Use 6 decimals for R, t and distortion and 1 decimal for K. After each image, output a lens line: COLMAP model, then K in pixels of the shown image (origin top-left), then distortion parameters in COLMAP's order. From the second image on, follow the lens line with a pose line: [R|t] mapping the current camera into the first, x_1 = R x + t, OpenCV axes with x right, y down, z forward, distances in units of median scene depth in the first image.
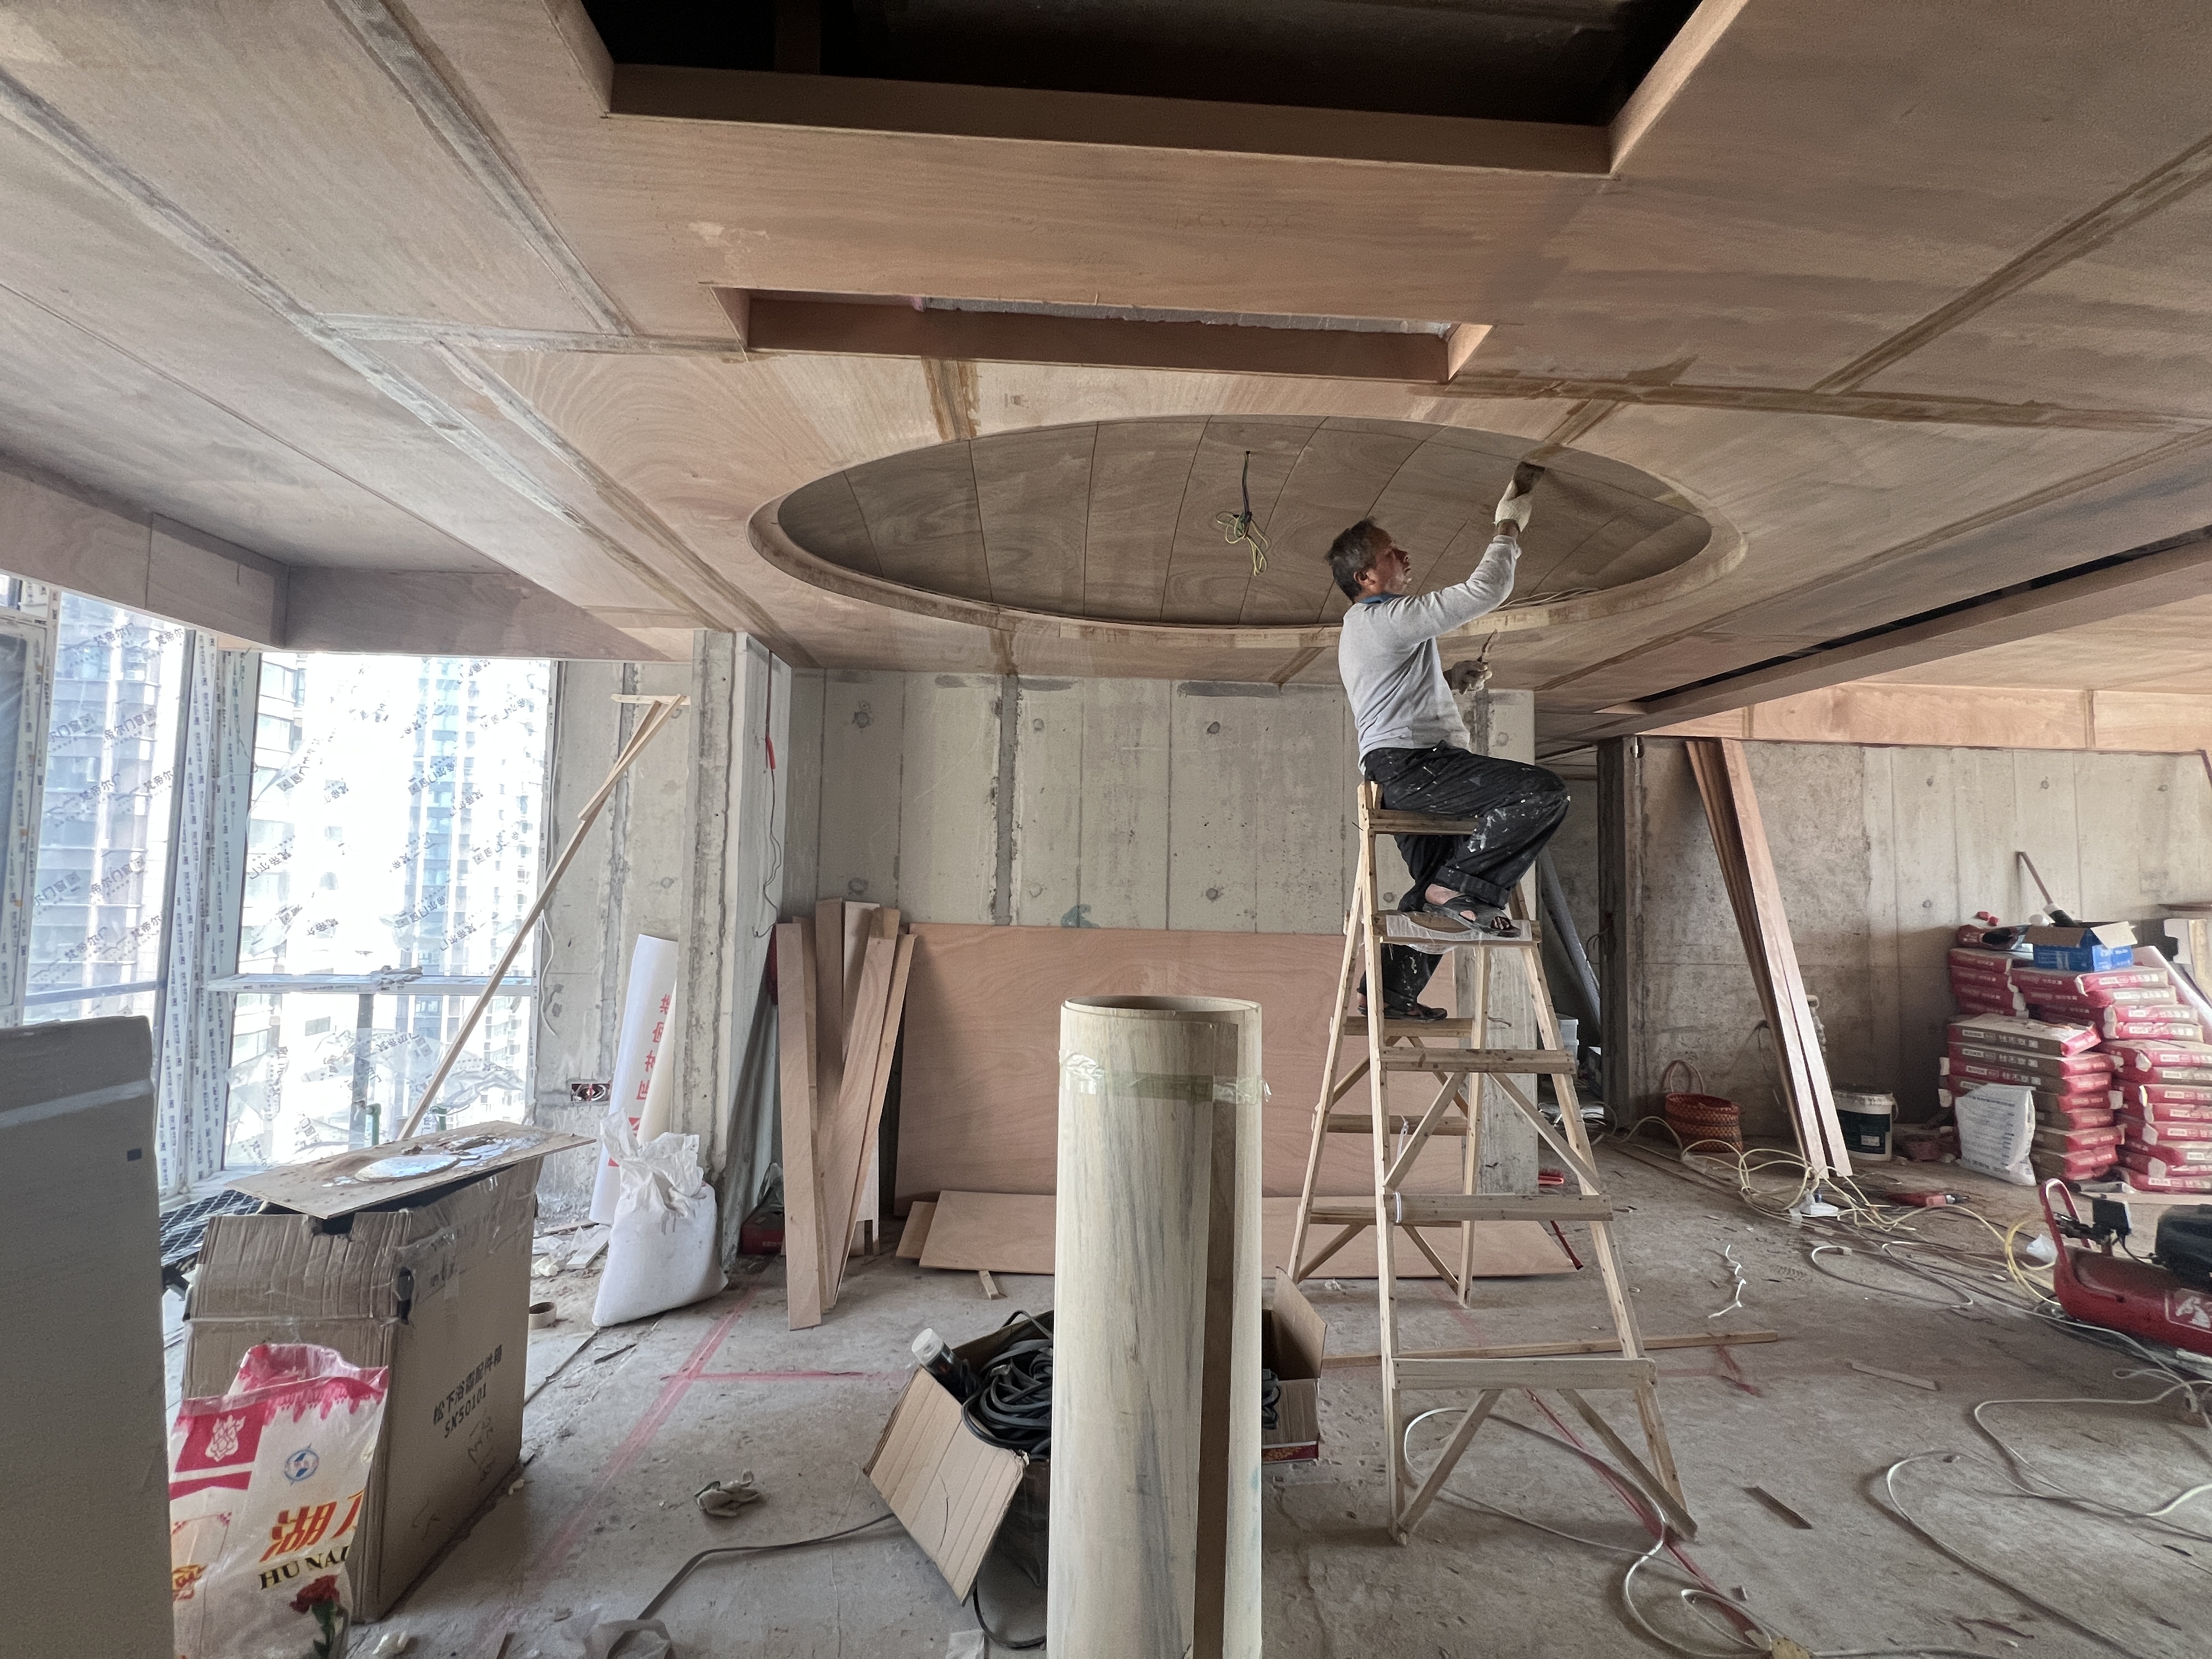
lens RADIAL K [[883.9, 0, 1100.3], [0, 883.9, 821.9], [0, 0, 1]] dist [-0.002800, 0.000176]
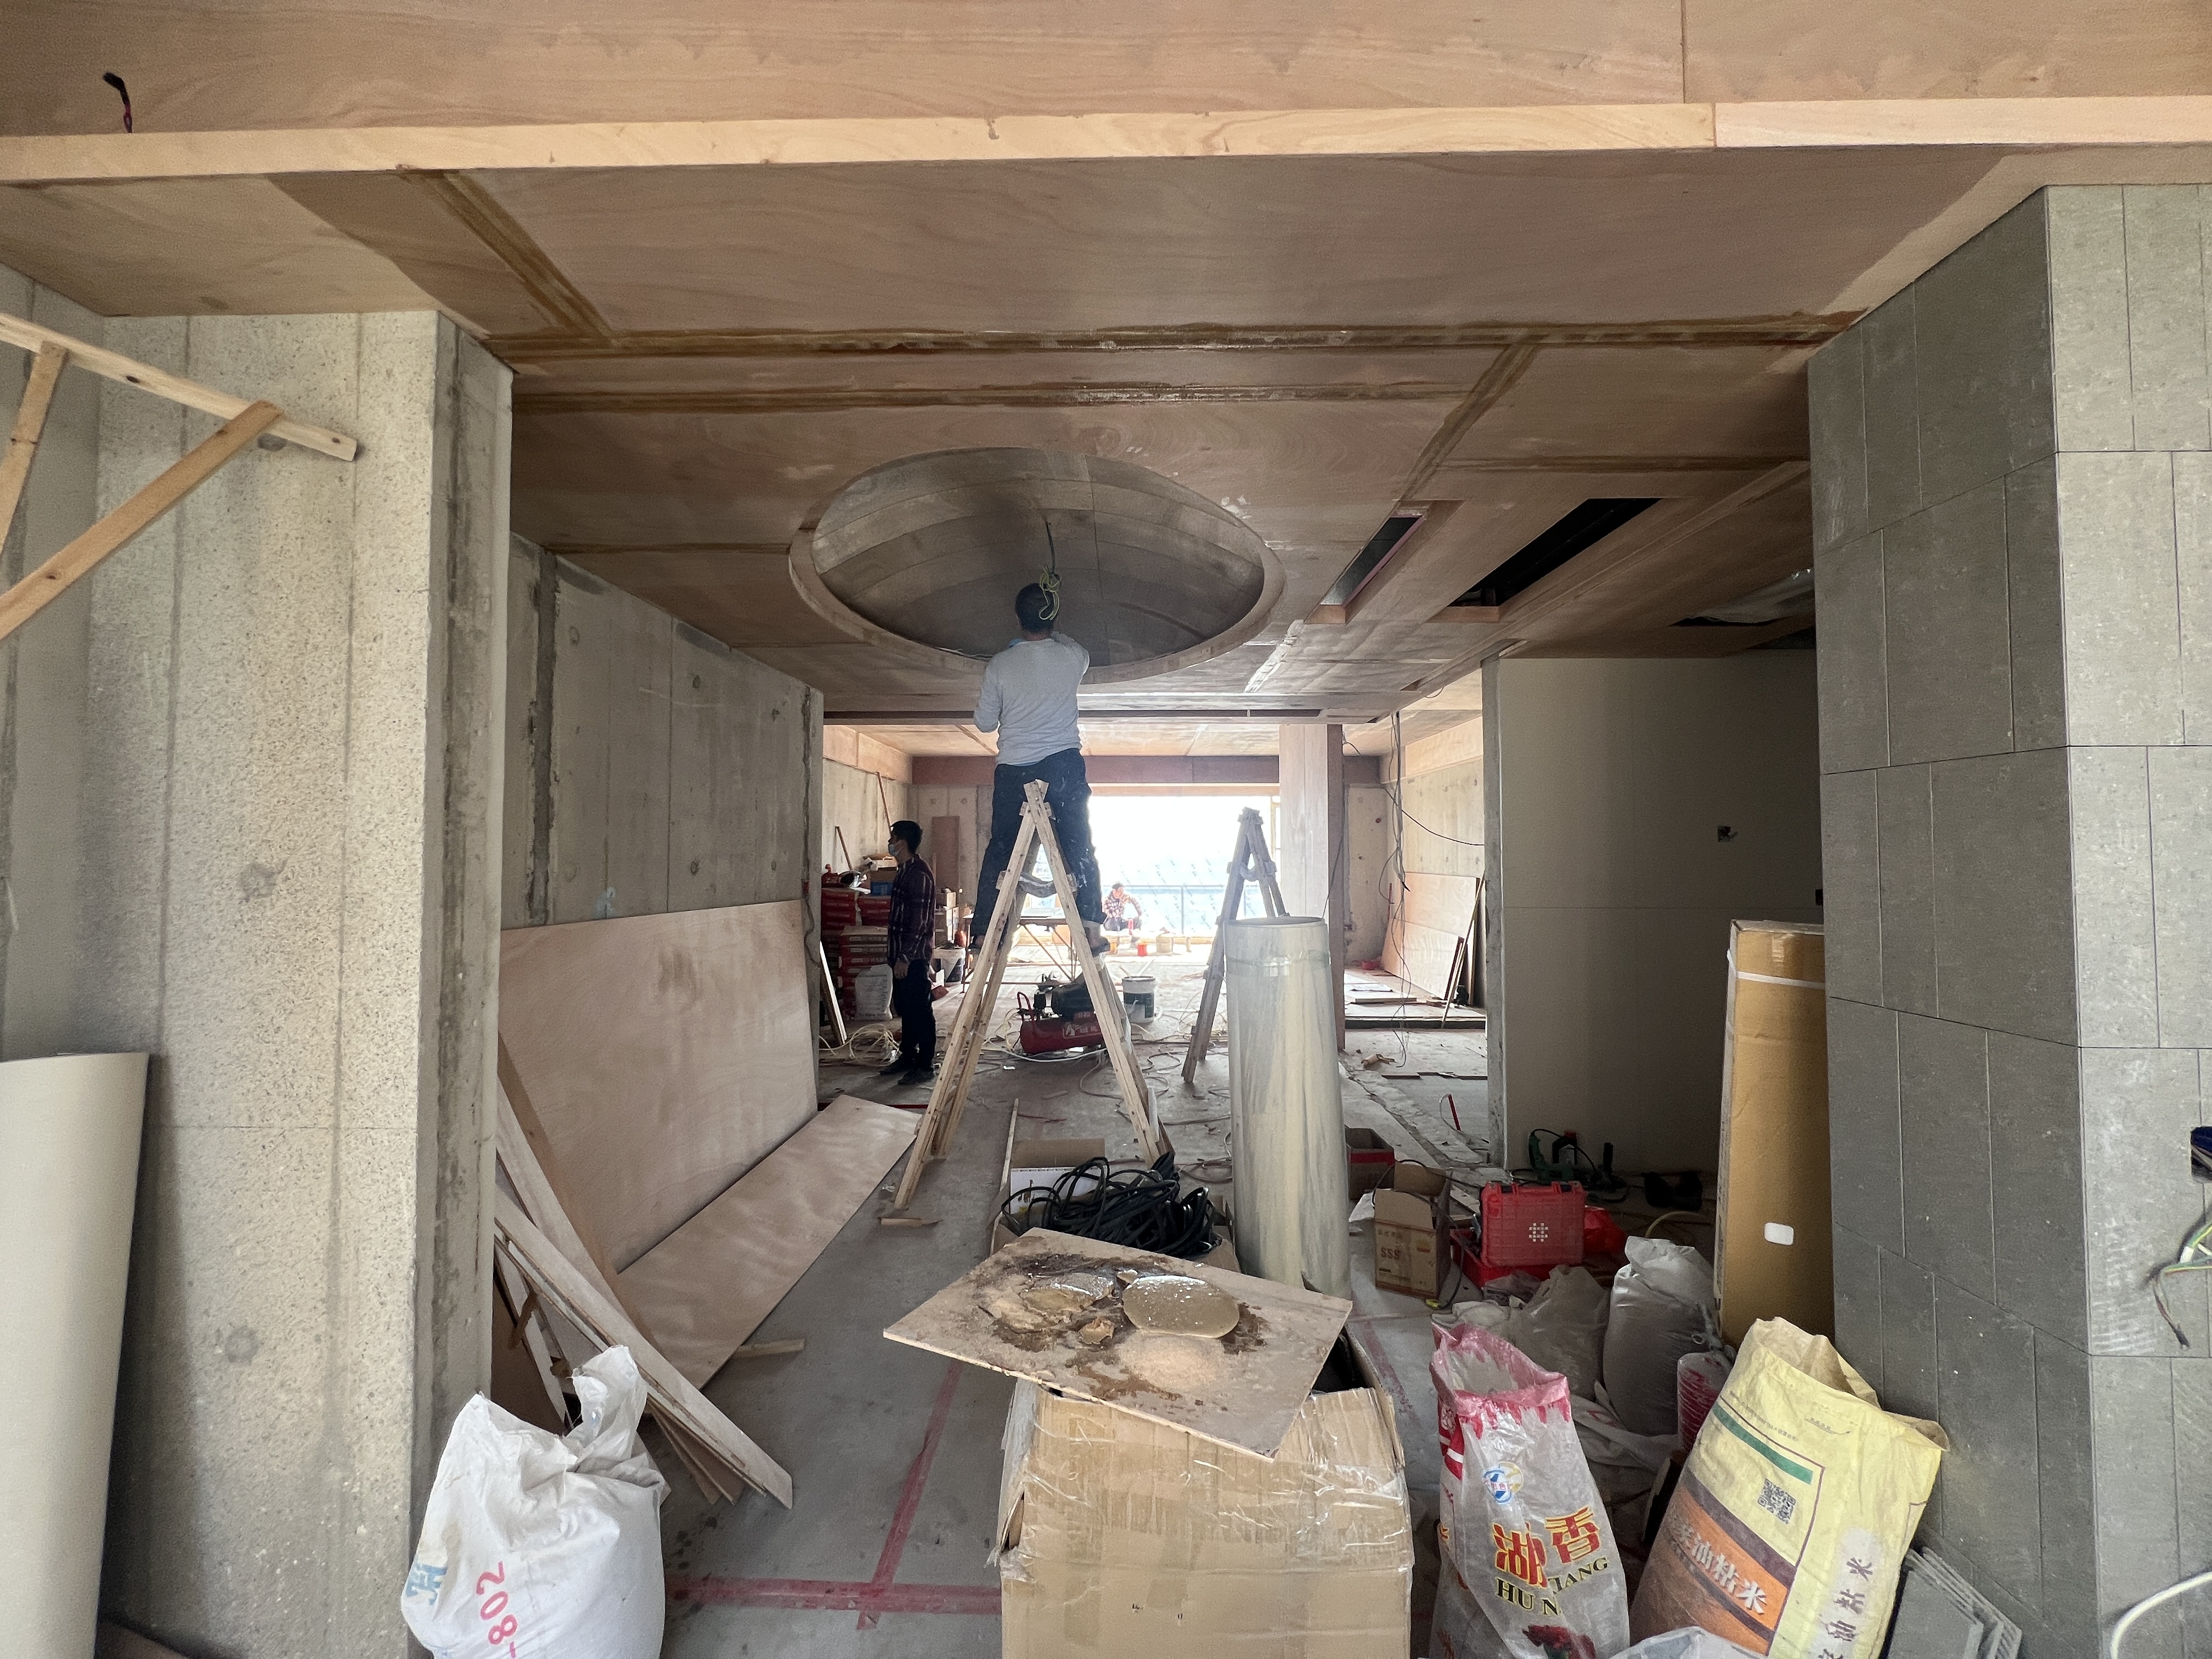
lens RADIAL K [[883.9, 0, 1103.8], [0, 883.9, 825.2], [0, 0, 1]] dist [-0.002800, 0.000176]
pose [[0.078186, 0.013487, 0.996848, -1.120854], [-0.059862, 0.998168, -0.008810, 0.032662], [-0.995140, -0.058985, 0.078850, 0.790949]]
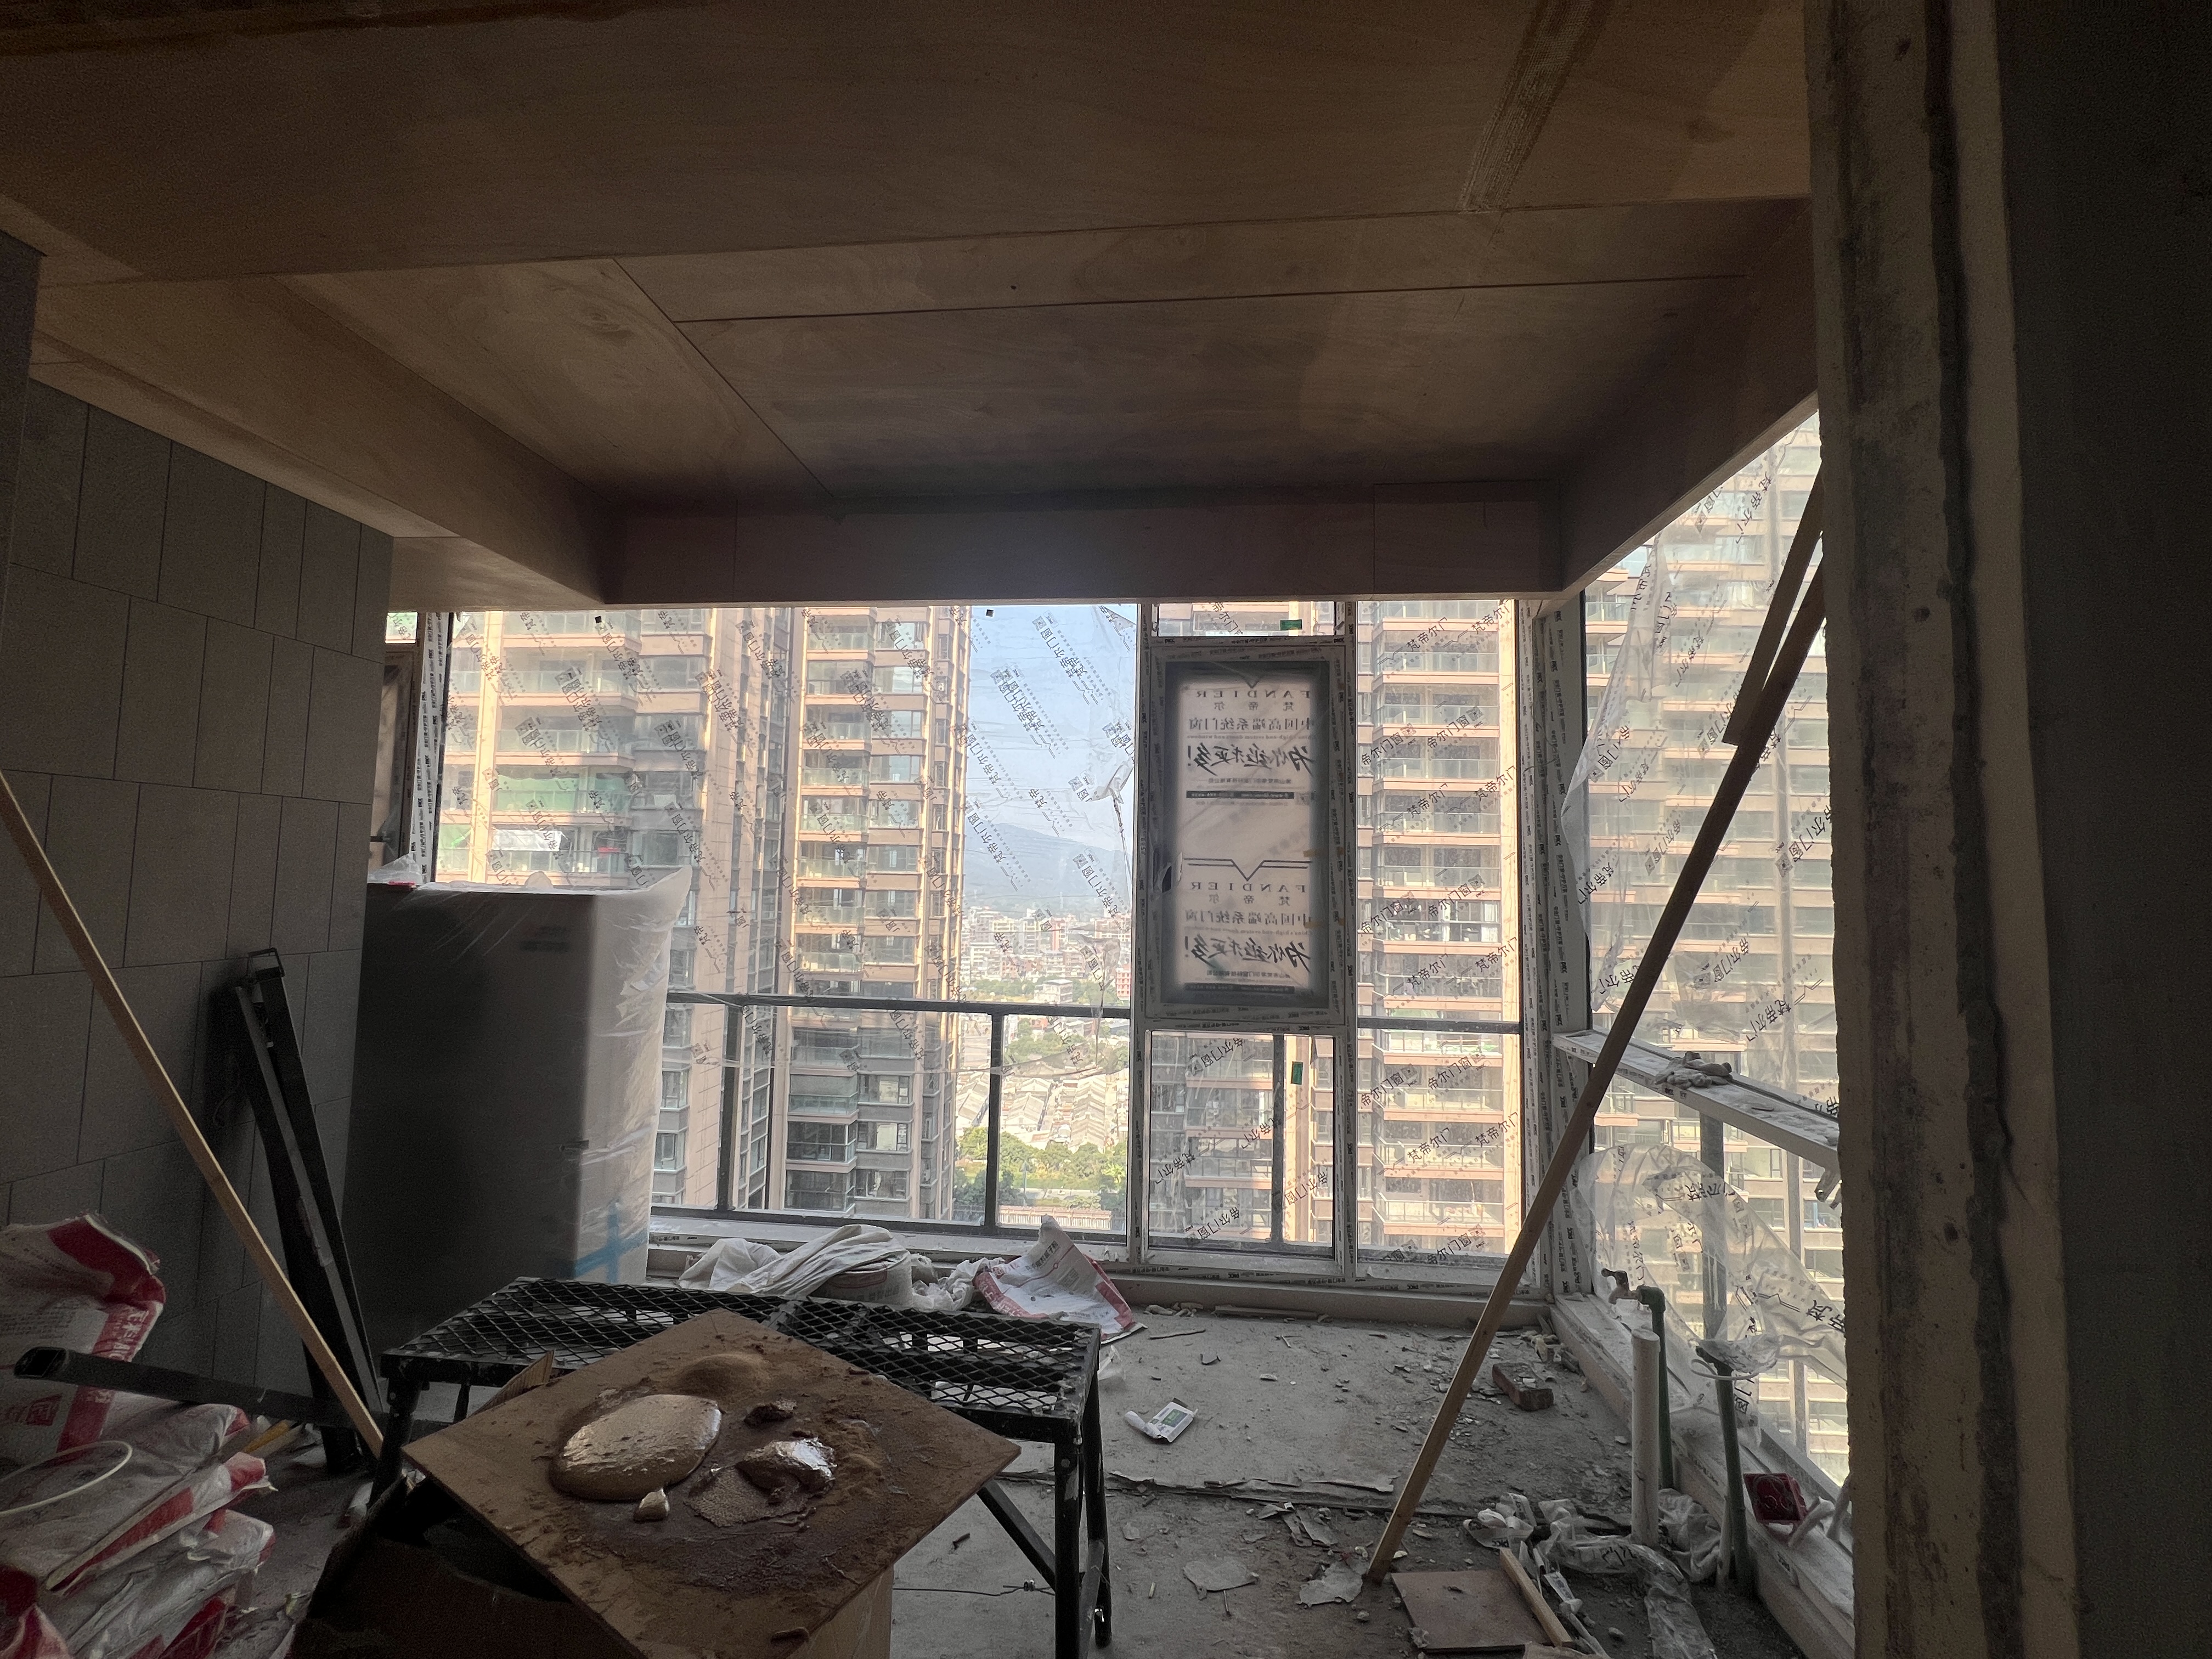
lens RADIAL K [[886.1, 0, 1104.8], [0, 886.1, 824.2], [0, 0, 1]] dist [-0.002851, -0.000123]
pose [[-0.147747, -0.085423, -0.985329, -0.231217], [0.037042, 0.995086, -0.091823, 0.075656], [0.988331, -0.050065, -0.143857, 1.042348]]
